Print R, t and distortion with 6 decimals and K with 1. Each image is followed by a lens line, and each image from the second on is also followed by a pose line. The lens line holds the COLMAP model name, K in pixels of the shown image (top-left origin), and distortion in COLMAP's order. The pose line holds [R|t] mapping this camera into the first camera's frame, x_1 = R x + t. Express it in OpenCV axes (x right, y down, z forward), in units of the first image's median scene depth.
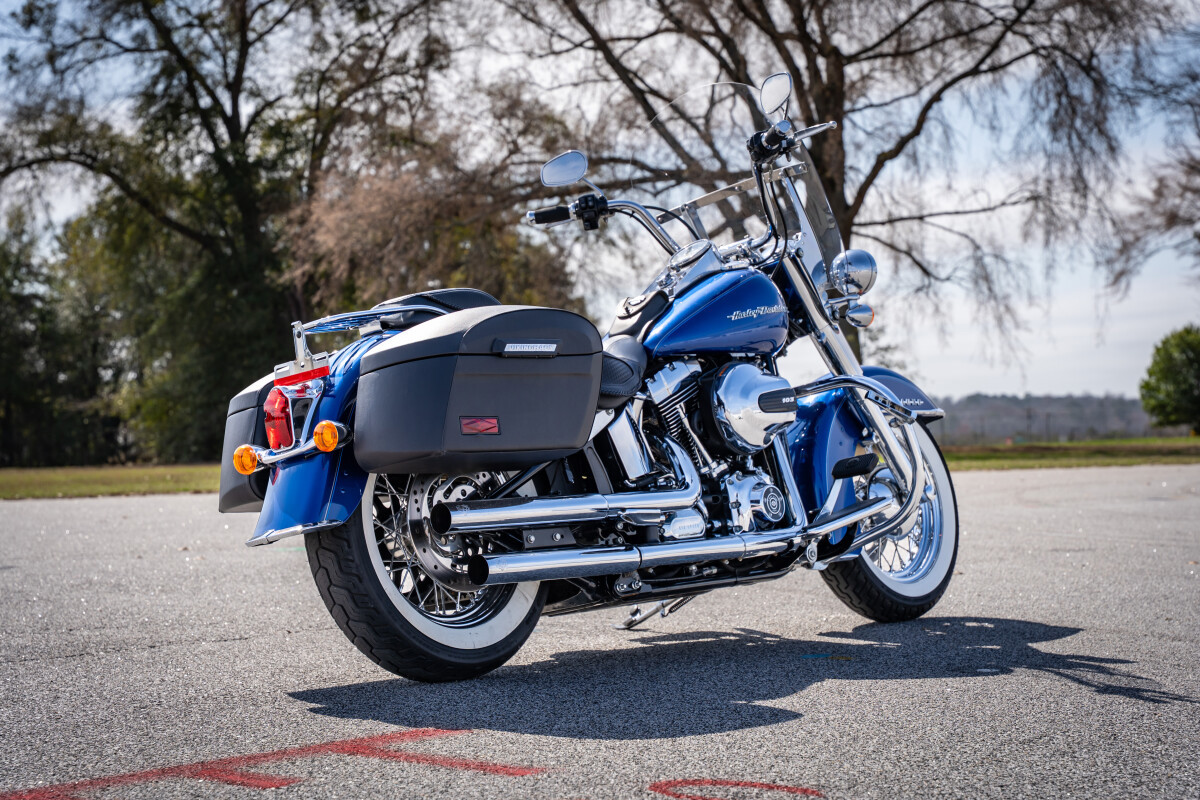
lens RADIAL K [[2285.4, 0, 600.0], [0, 2285.4, 400.0], [0, 0, 1]] dist [0.257689, 0.006905]
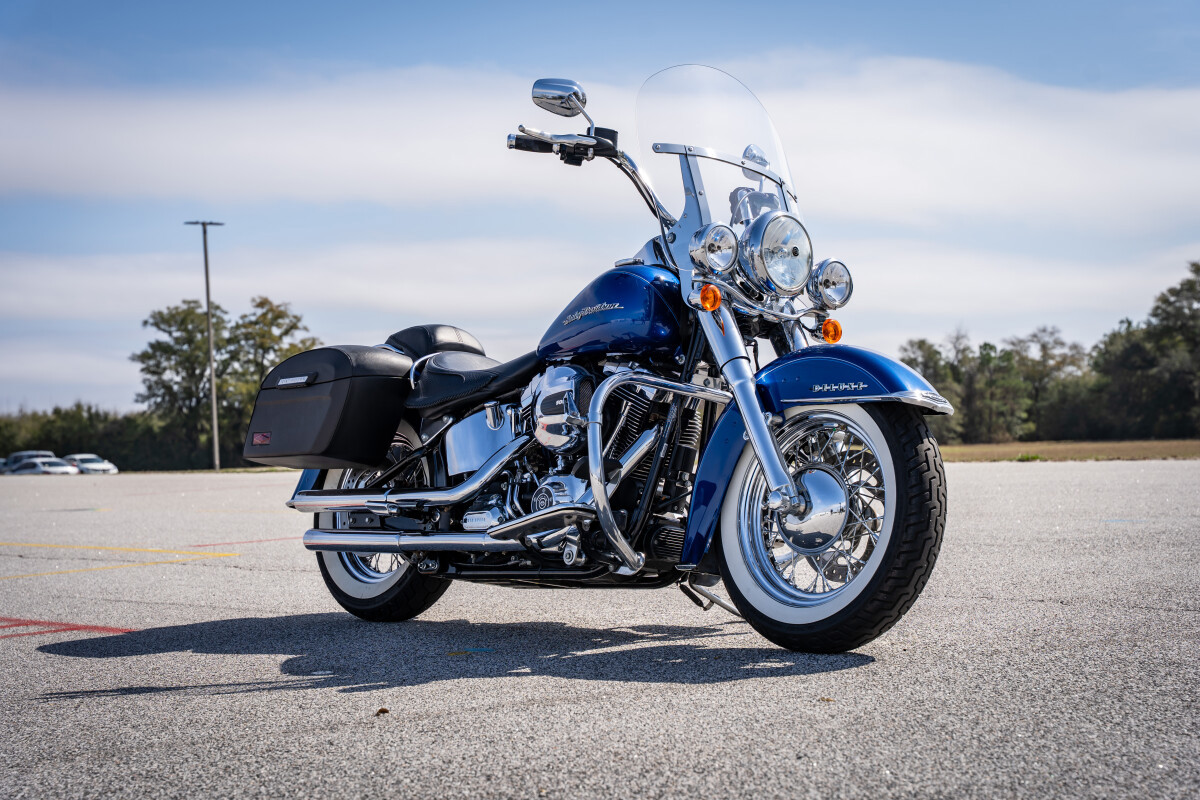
lens RADIAL K [[1979.0, 0, 600.0], [0, 1979.0, 400.0], [0, 0, 1]] dist [0.030035, 0.030591]
pose [[-0.103163, -0.000080, -0.994665, 1.022735], [0.058930, 0.998243, -0.006193, 0.006255], [0.992917, -0.059255, -0.102977, 1.189752]]
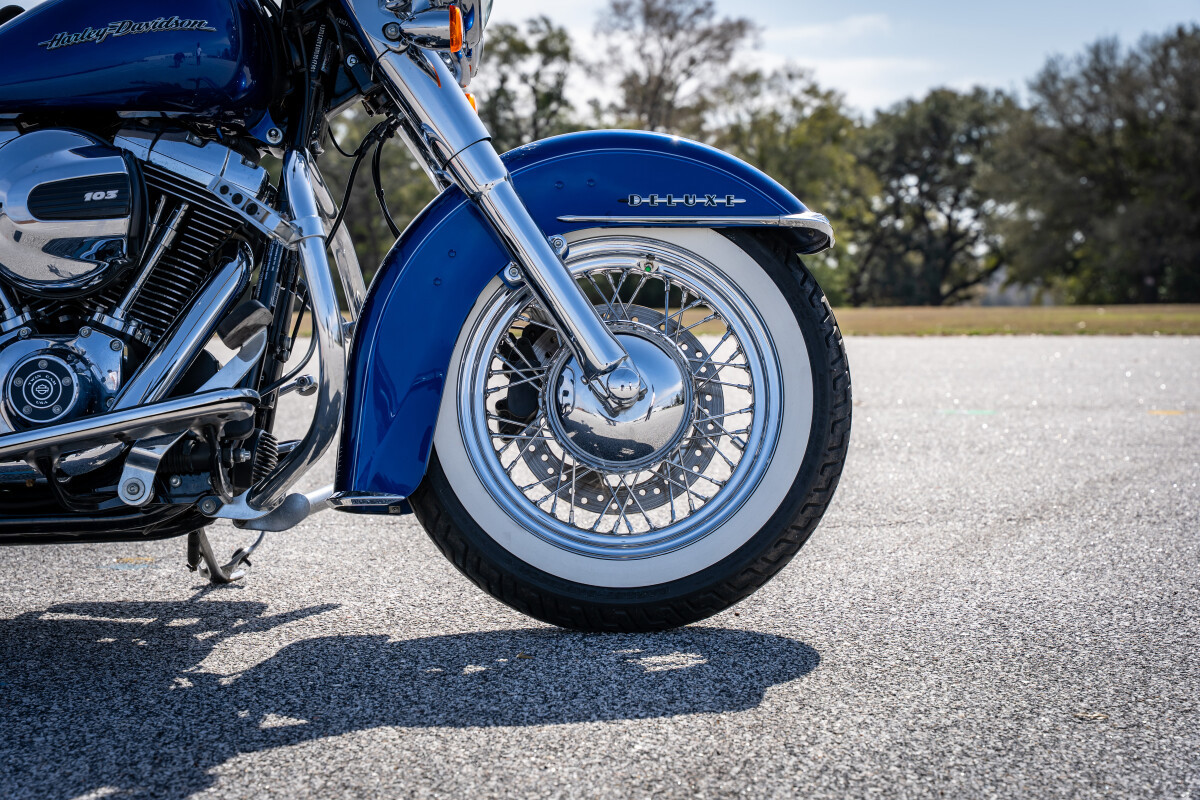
lens RADIAL K [[2057.0, 0, 600.0], [0, 2057.0, 400.0], [0, 0, 1]] dist [0.032843, 0.147903]
pose [[0.683359, 0.053147, -0.728145, 0.548591], [0.005224, 0.996965, 0.077671, 0.011786], [0.730064, -0.056881, 0.681008, 0.811976]]
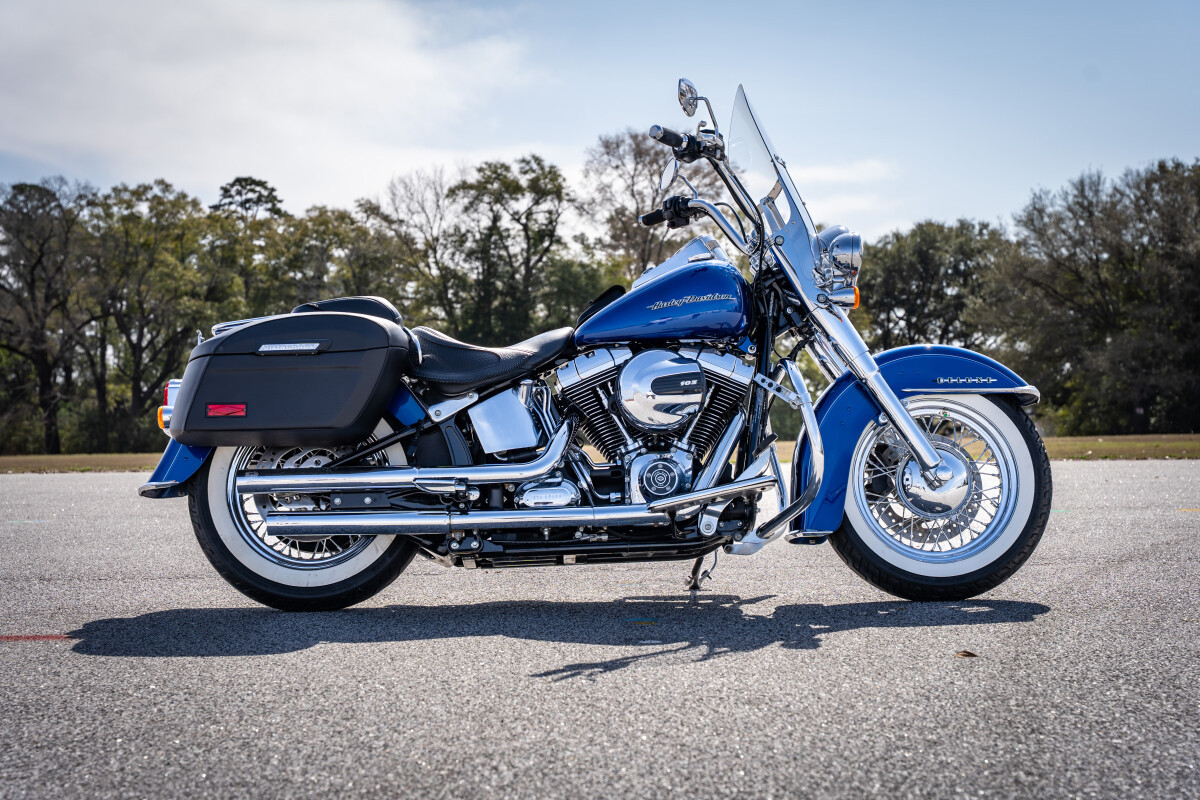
lens RADIAL K [[2103.9, 0, 600.0], [0, 2103.9, 400.0], [0, 0, 1]] dist [0.016422, 0.244761]
pose [[0.691500, -0.002424, -0.722372, 0.825899], [0.016750, 0.999779, 0.012679, -0.005354], [0.722182, -0.020867, 0.691388, 0.303827]]
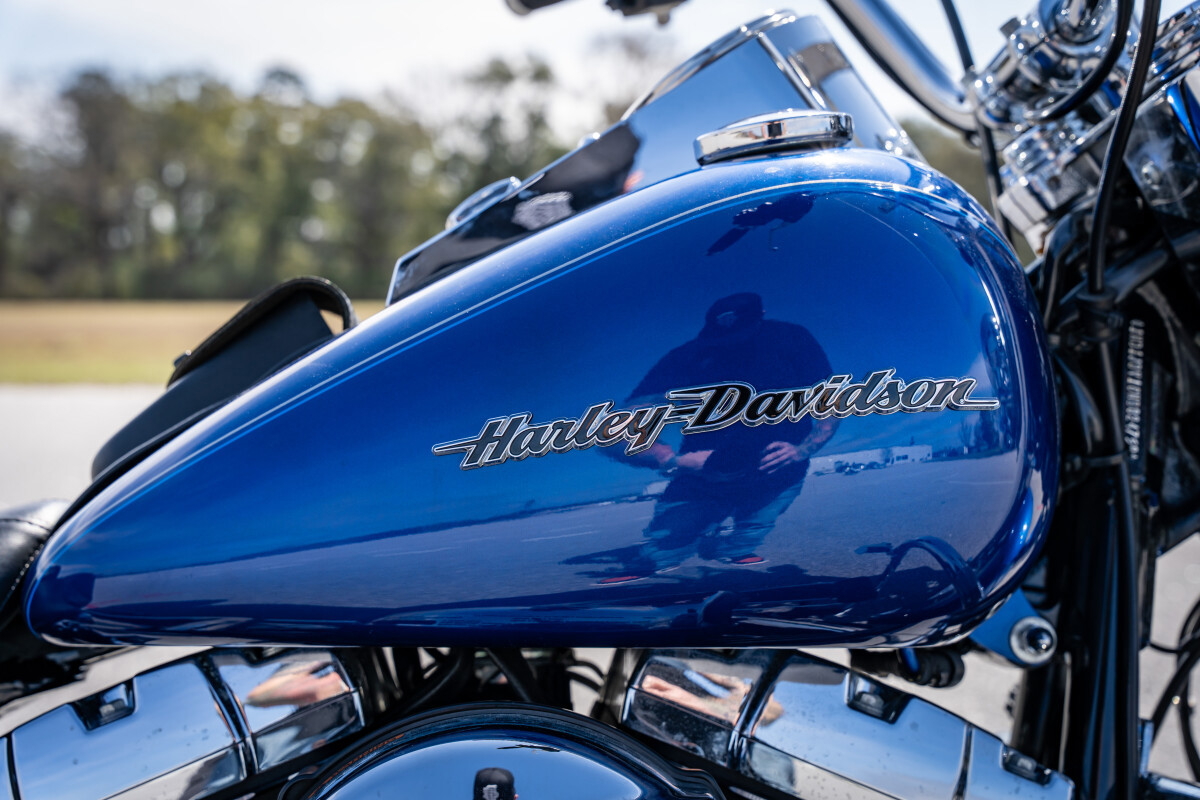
lens RADIAL K [[1754.9, 0, 600.0], [0, 1754.9, 400.0], [0, 0, 1]] dist [-0.226051, 1.203069]
pose [[0.696496, 0.066576, -0.714466, 0.167067], [0.000333, 0.995656, 0.093103, -0.056096], [0.717561, -0.065084, 0.693448, 0.986162]]
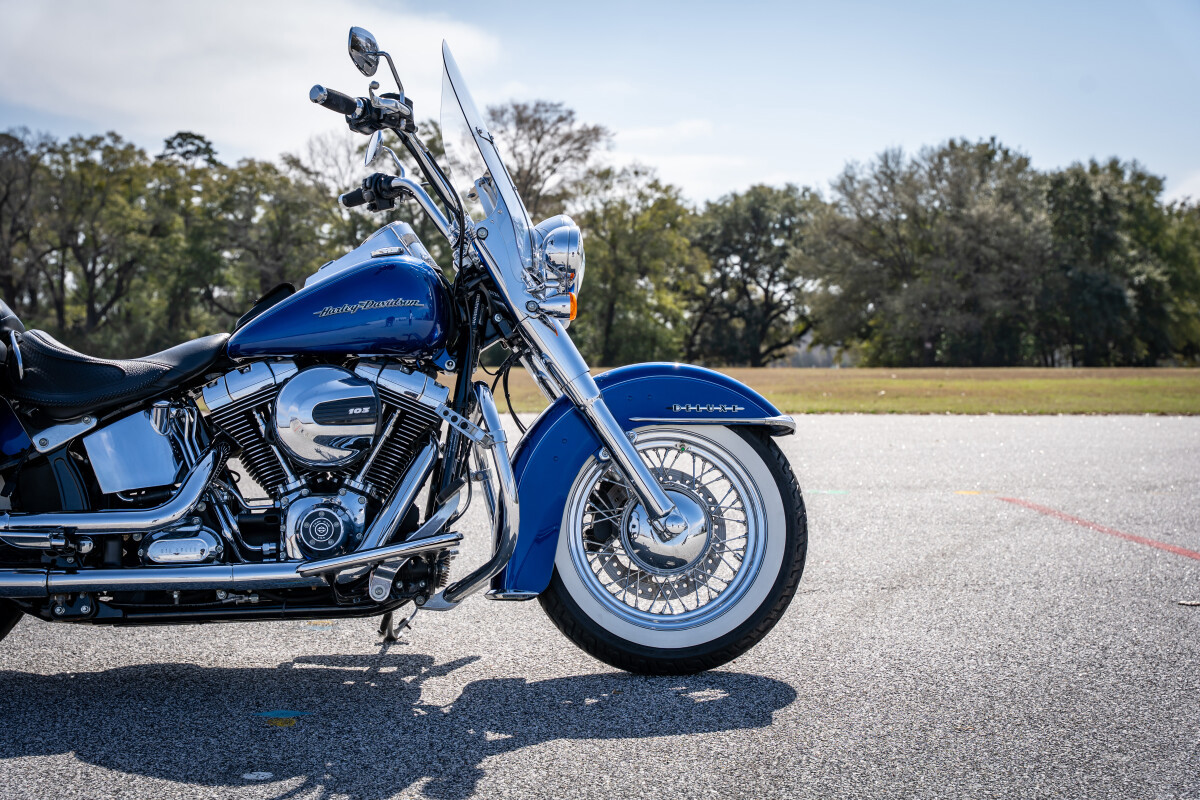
lens RADIAL K [[1726.0, 0, 600.0], [0, 1726.0, 400.0], [0, 0, 1]] dist [0.024853, 0.034175]
pose [[0.735161, 0.040617, -0.676674, 0.633051], [-0.003196, 0.998400, 0.056457, -0.043998], [0.677885, -0.039342, 0.734115, 0.625450]]
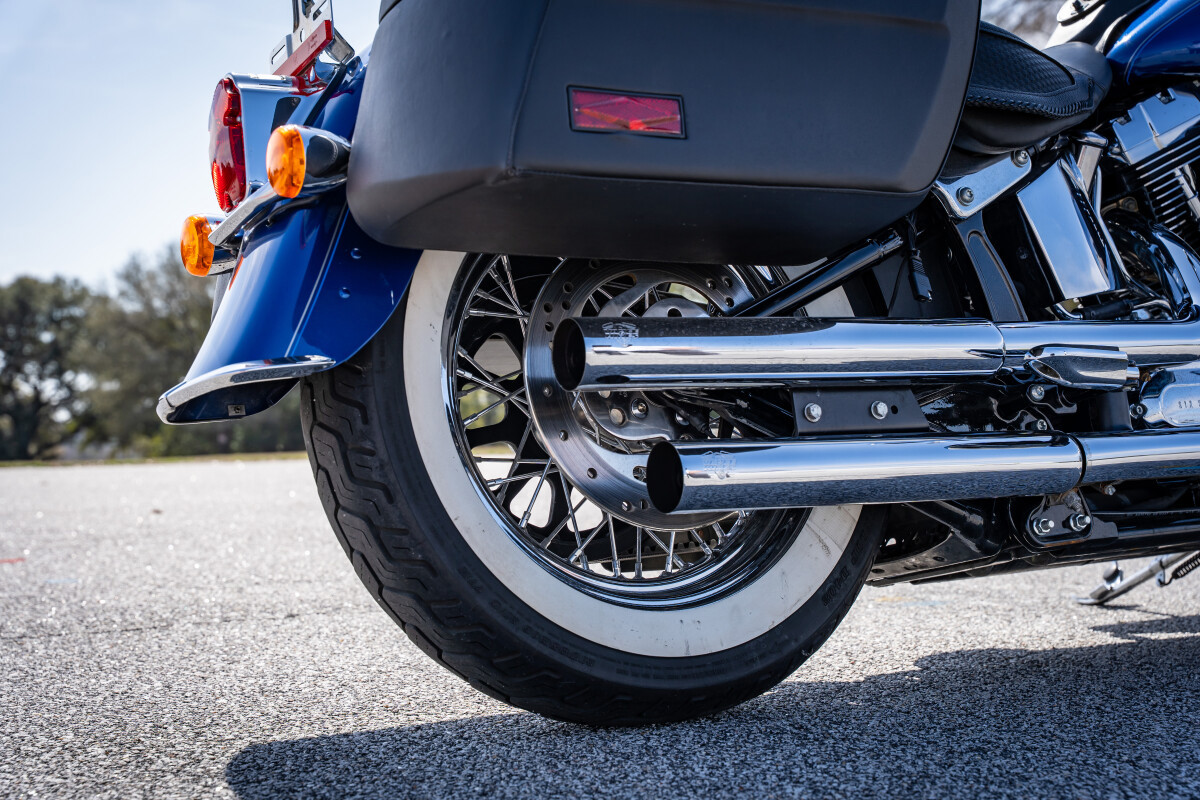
lens RADIAL K [[1726.0, 0, 600.0], [0, 1726.0, 400.0], [0, 0, 1]] dist [0.024853, 0.034175]
pose [[0.951380, -0.011354, -0.307809, 0.031305], [0.011565, 0.999932, -0.001140, 0.054706], [0.307802, -0.002475, 0.951447, 0.629075]]
